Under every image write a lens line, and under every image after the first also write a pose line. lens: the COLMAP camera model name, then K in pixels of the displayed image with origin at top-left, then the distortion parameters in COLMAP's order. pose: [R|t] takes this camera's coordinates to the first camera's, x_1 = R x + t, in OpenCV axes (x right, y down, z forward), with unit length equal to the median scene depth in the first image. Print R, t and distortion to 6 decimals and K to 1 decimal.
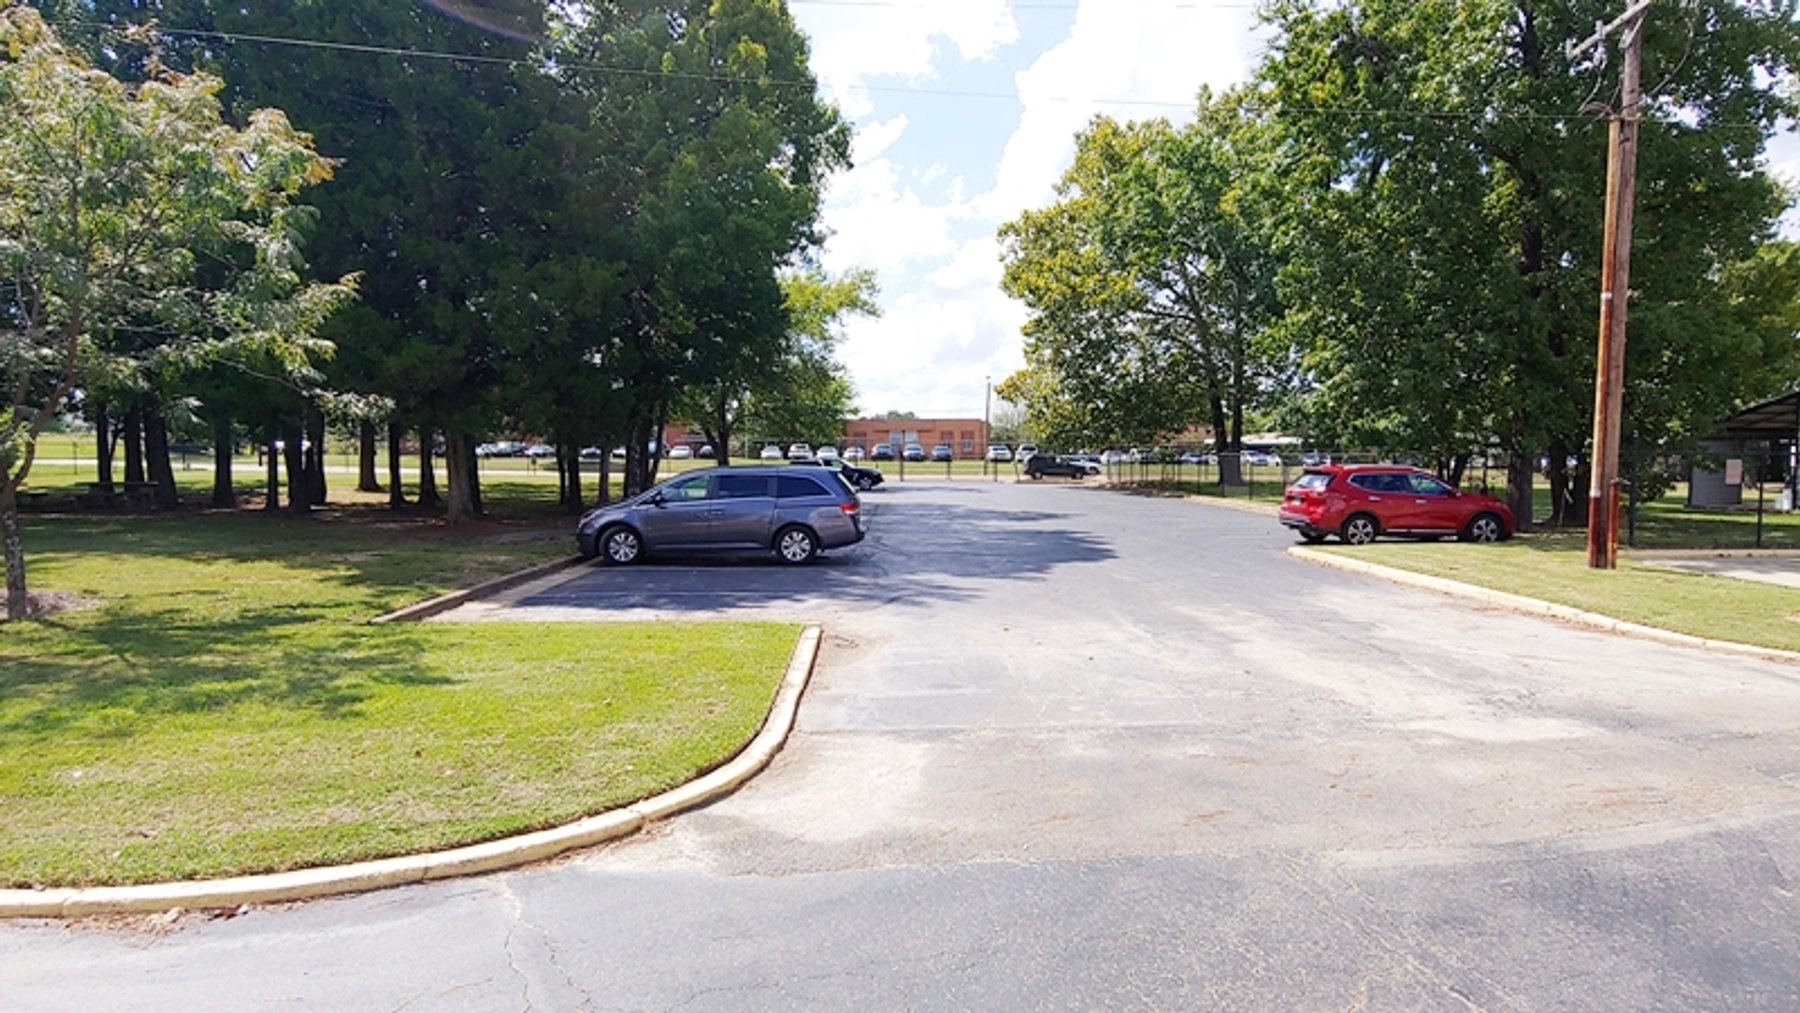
lens RADIAL K [[924.0, 0, 900.0], [0, 924.0, 506.5], [0, 0, 1]] dist [-0.003113, 0.000247]
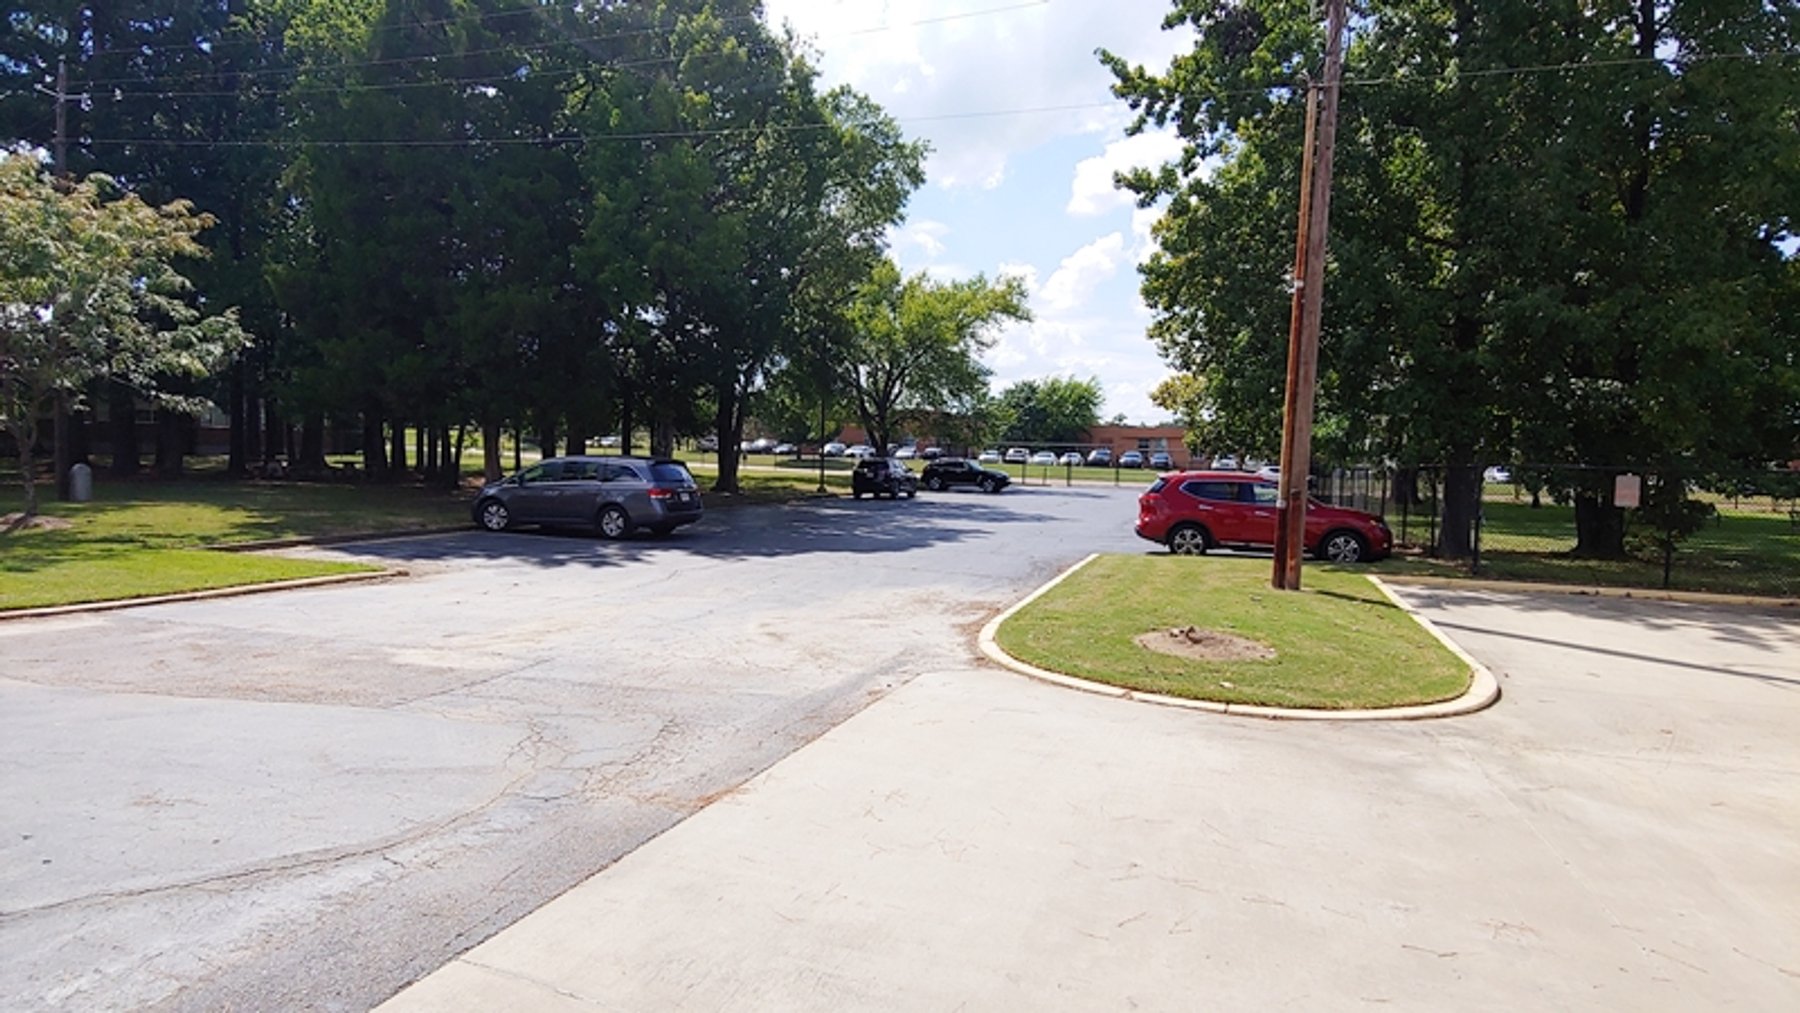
lens RADIAL K [[924.0, 0, 900.0], [0, 924.0, 506.5], [0, 0, 1]] dist [-0.003113, 0.000247]
pose [[0.934001, 0.042837, -0.354693, 0.549336], [-0.045235, 0.998975, 0.001532, 0.002669], [0.354395, 0.014613, 0.934982, 0.023056]]
